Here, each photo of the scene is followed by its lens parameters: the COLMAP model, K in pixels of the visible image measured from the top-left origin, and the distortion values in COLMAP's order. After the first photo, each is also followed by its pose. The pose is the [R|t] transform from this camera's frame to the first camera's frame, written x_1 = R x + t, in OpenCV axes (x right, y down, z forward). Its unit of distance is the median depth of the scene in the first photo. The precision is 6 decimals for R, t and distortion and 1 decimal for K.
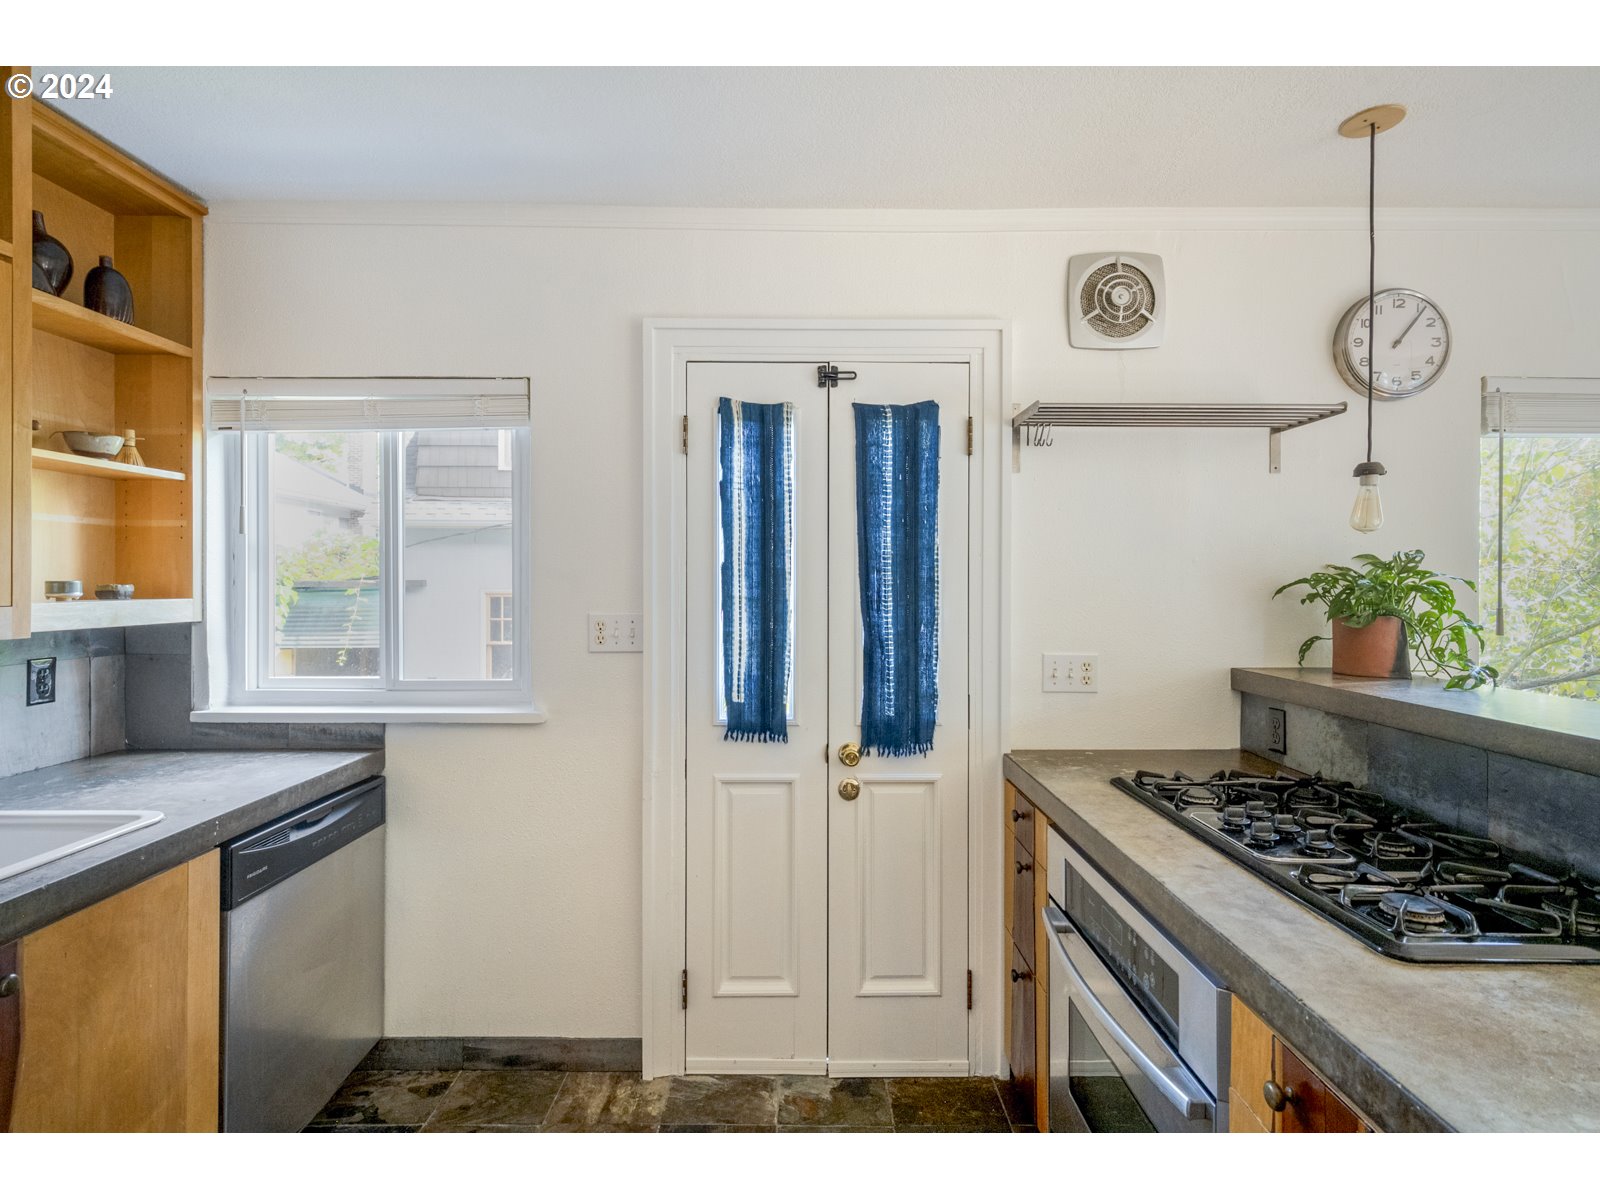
lens RADIAL K [[773.5, 0, 802.7], [0, 773.5, 591.2], [0, 0, 1]] dist [0.001888, 0.000110]
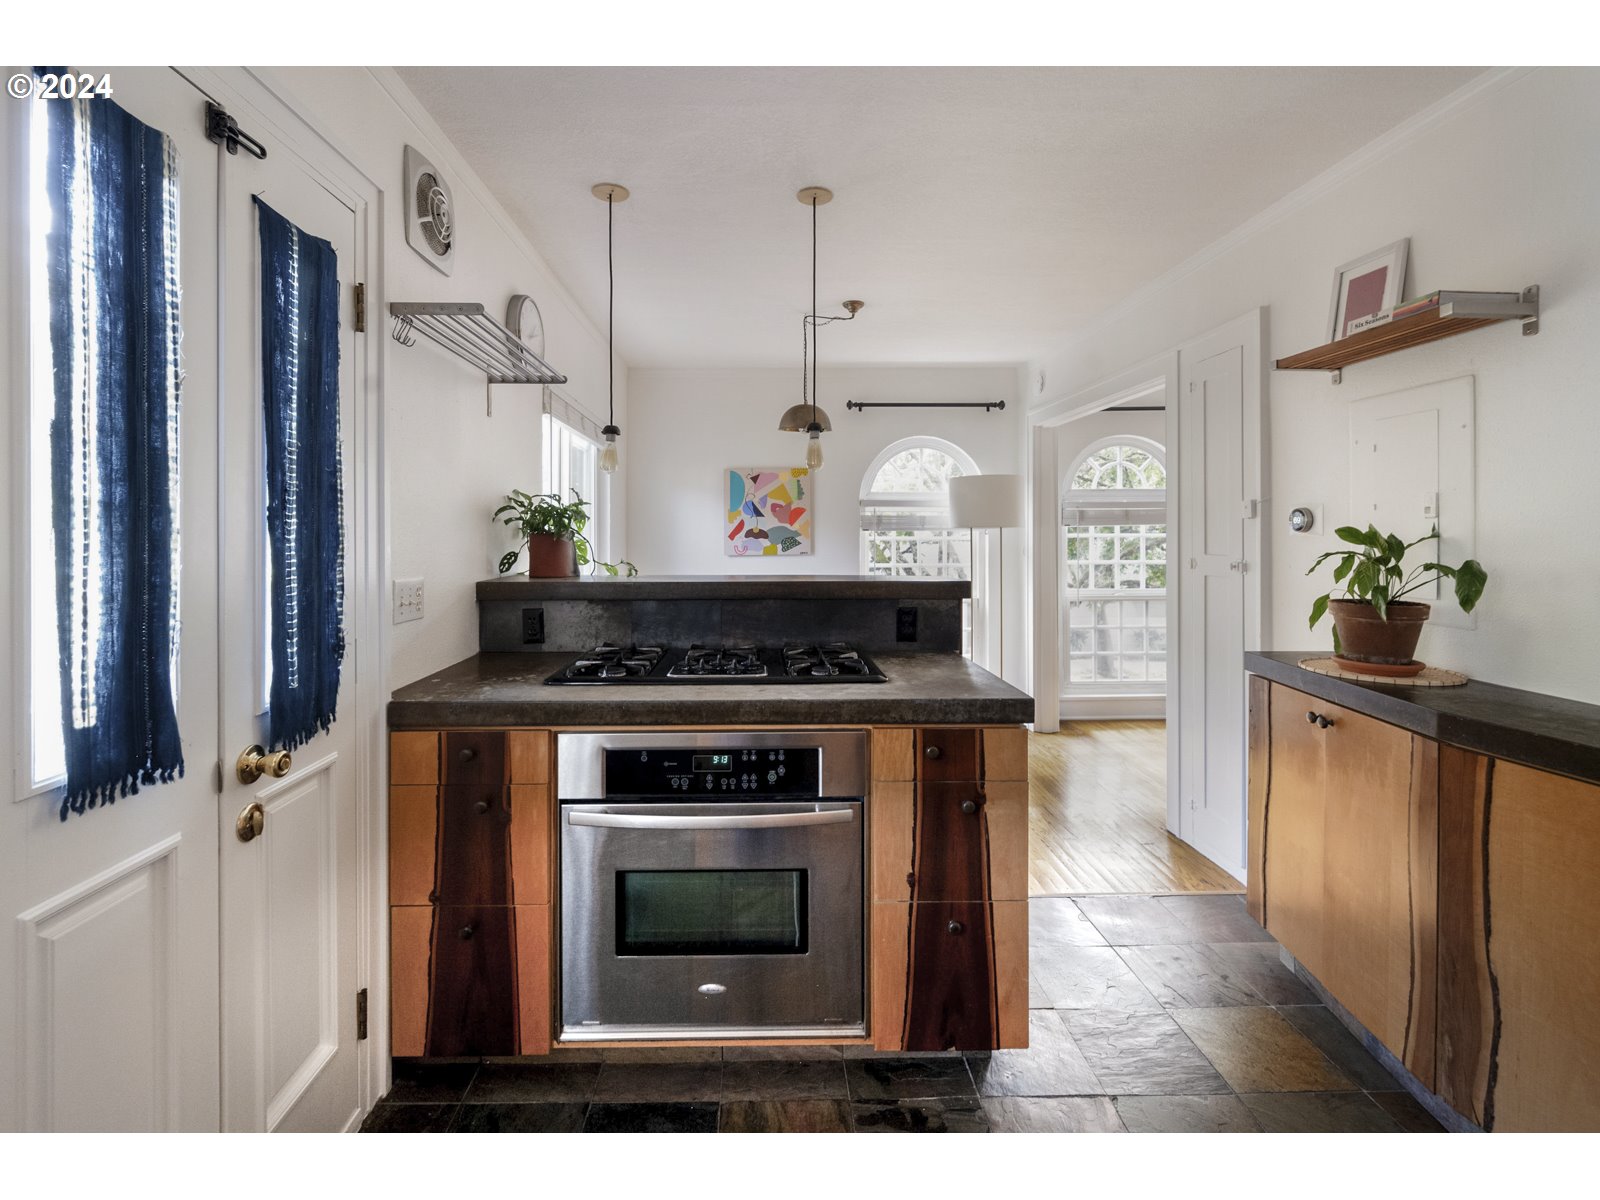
lens RADIAL K [[713.8, 0, 766.6], [0, 713.8, 539.8], [0, 0, 1]] dist [-0.000182, 0.000020]
pose [[-0.006023, -0.010536, 0.999926, -0.512029], [0.010133, 0.999893, 0.010597, 0.030919], [-0.999931, 0.010196, -0.005915, 0.595182]]
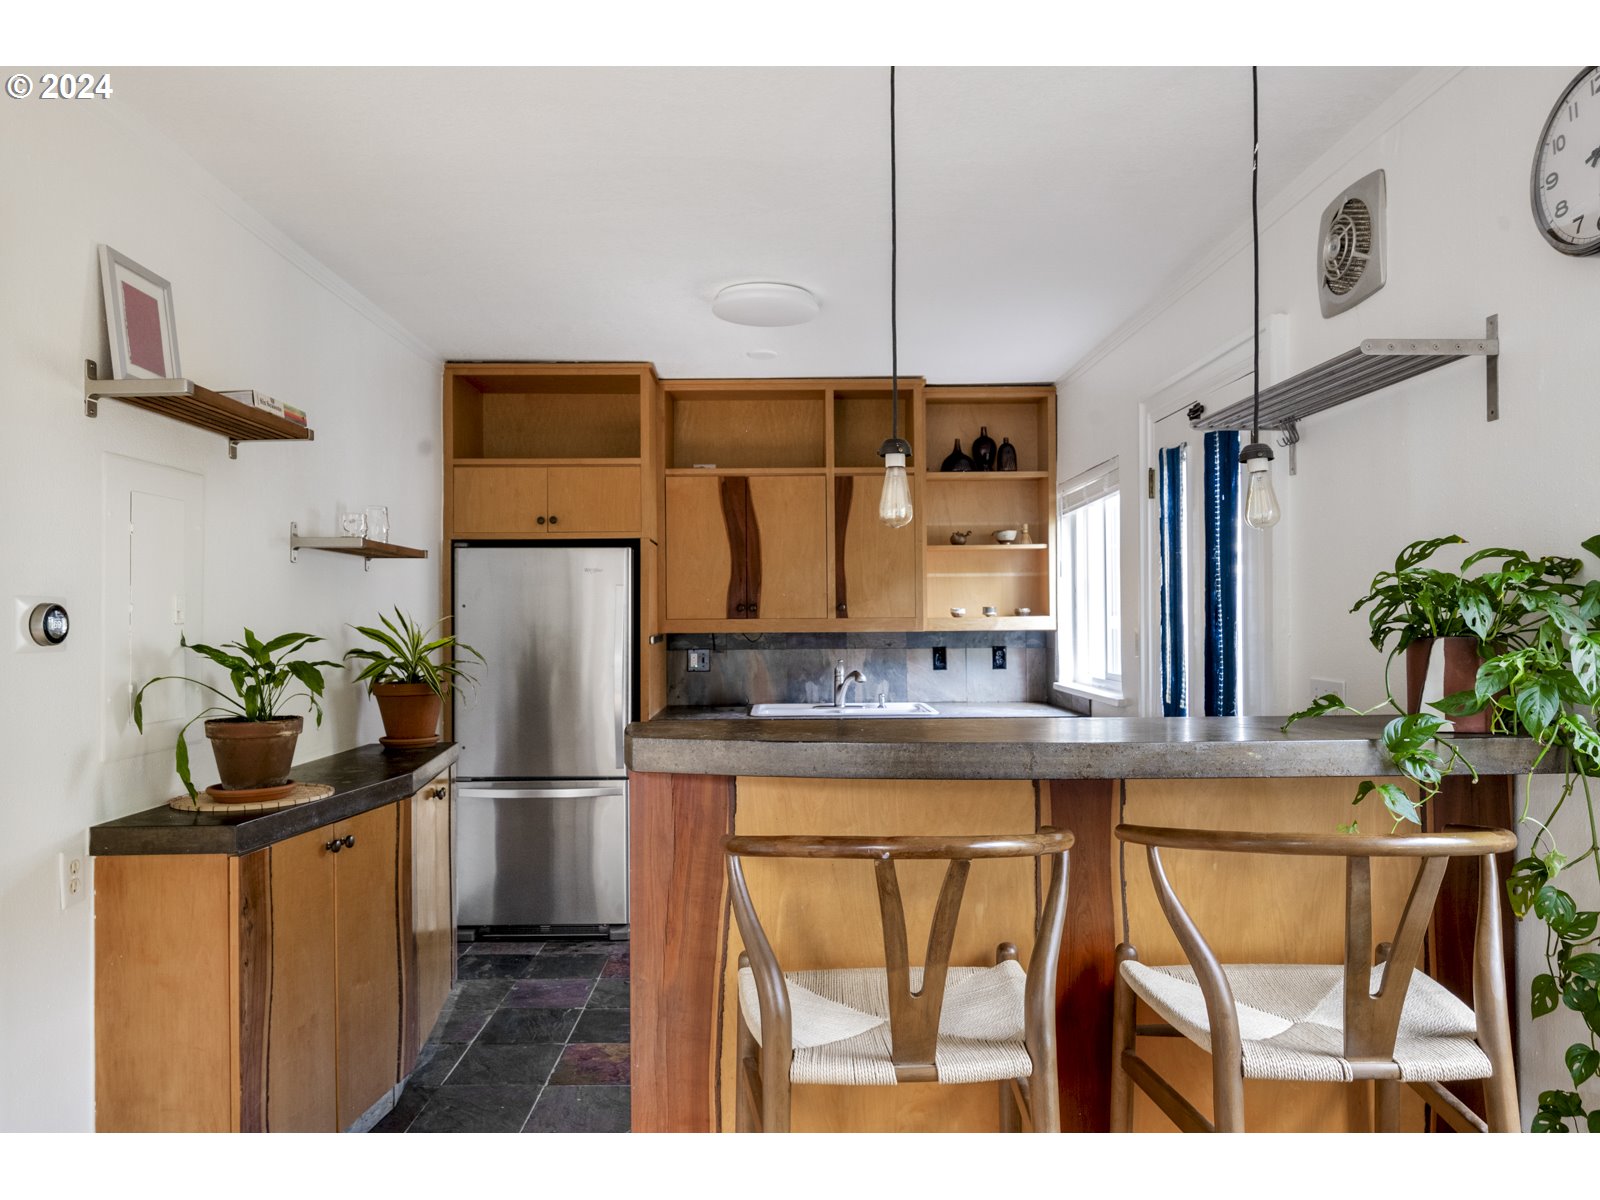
lens RADIAL K [[999.0, 0, 800.0], [0, 999.0, 600.0], [0, 0, 1]] dist [-0.000457, 0.000308]
pose [[0.002162, -0.017673, -0.999841, 1.431848], [-0.000947, 0.999843, -0.017675, 0.013444], [0.999997, 0.000986, 0.002145, 0.440308]]
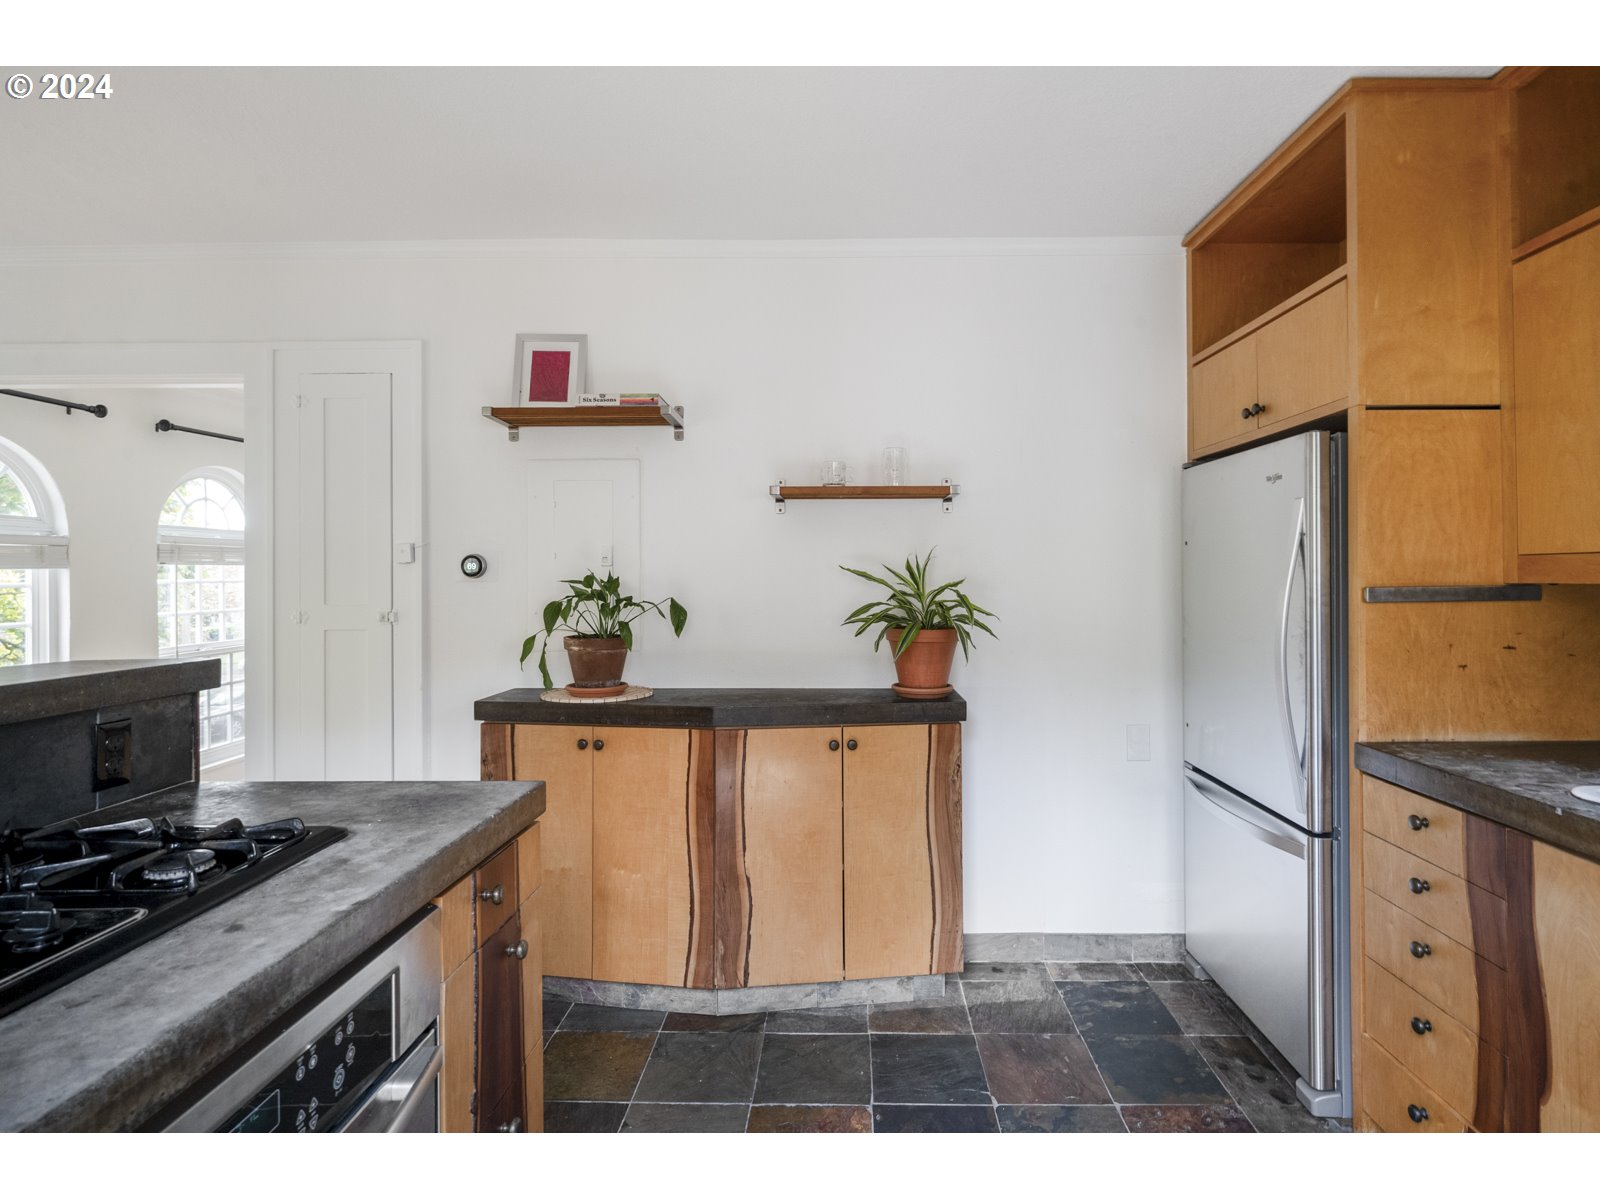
lens RADIAL K [[788.1, 0, 844.6], [0, 788.1, 569.0], [0, 0, 1]] dist [-0.000891, -0.000504]
pose [[-0.999977, 0.003925, 0.005497, -0.005875], [0.003913, 0.999990, -0.002314, 0.030410], [-0.005506, -0.002292, -0.999982, 0.992502]]
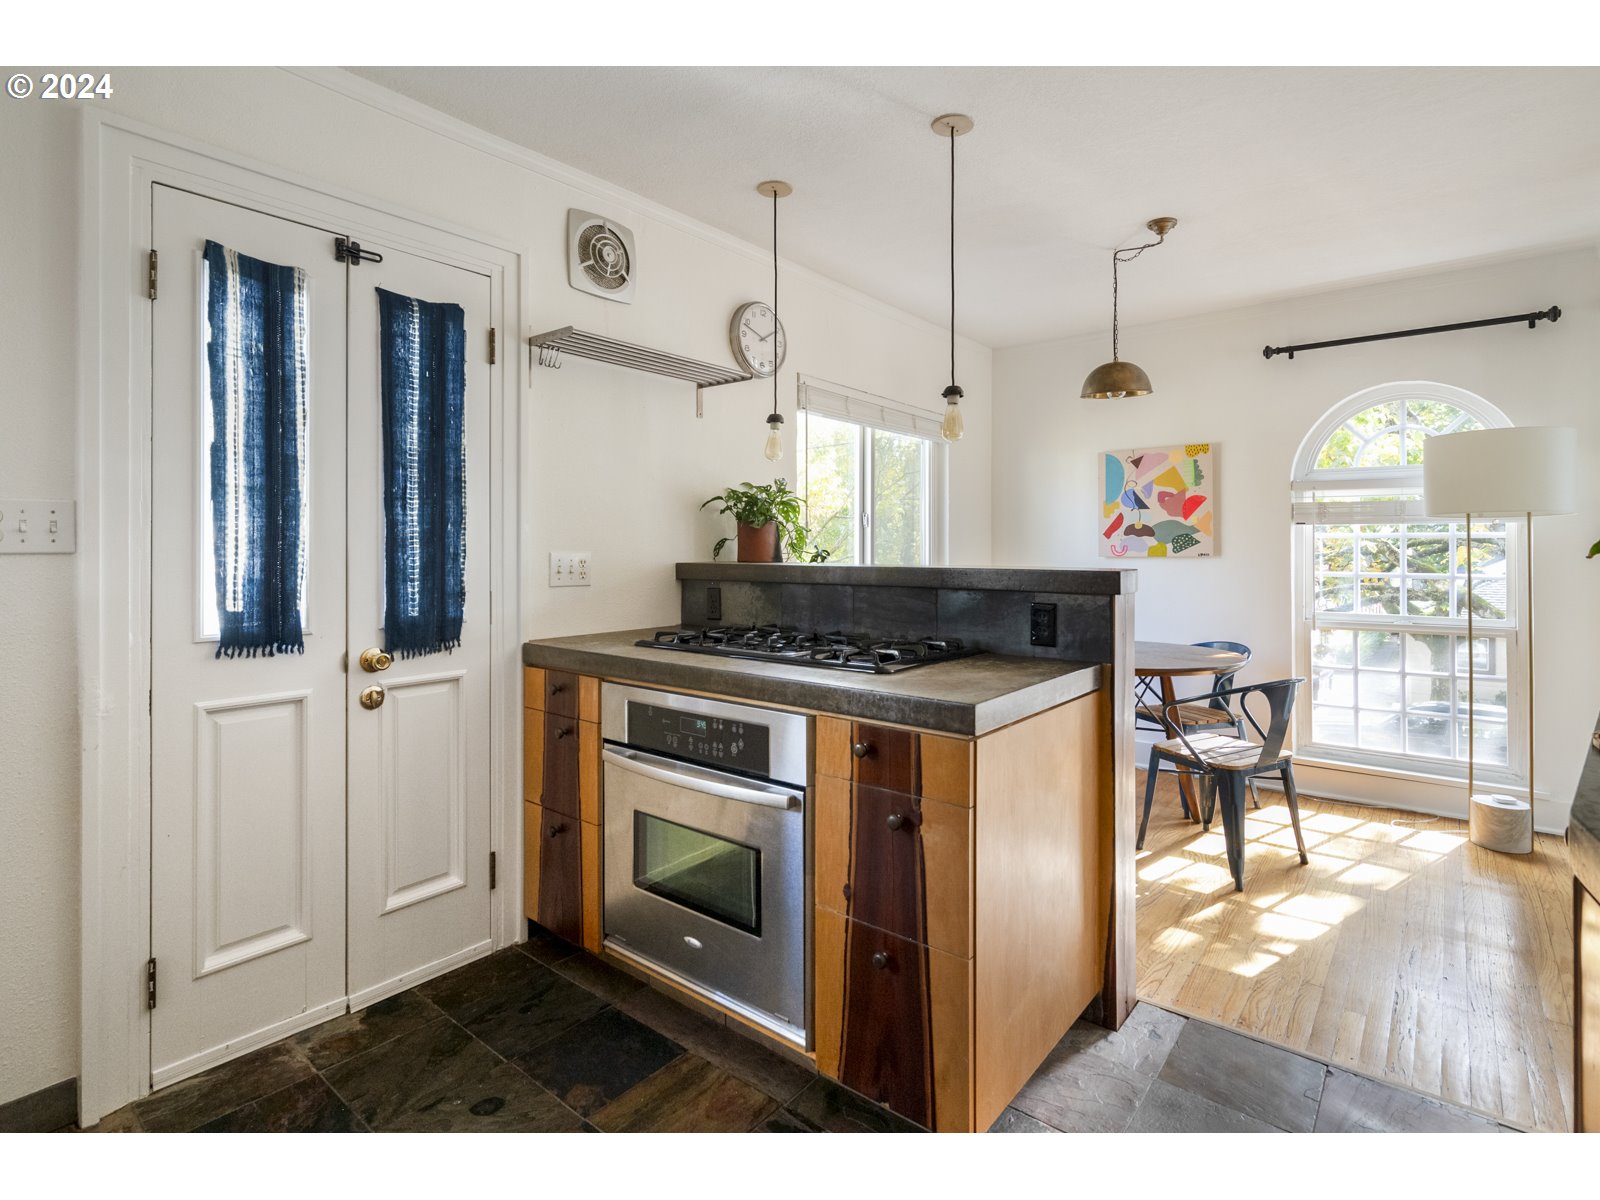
lens RADIAL K [[792.0, 0, 801.4], [0, 792.0, 553.2], [0, 0, 1]] dist [-0.001491, -0.000574]
pose [[0.637067, -0.006435, 0.770781, -0.352106], [0.007329, 0.999971, 0.002290, 0.083468], [-0.770773, 0.004190, 0.637096, -0.015983]]
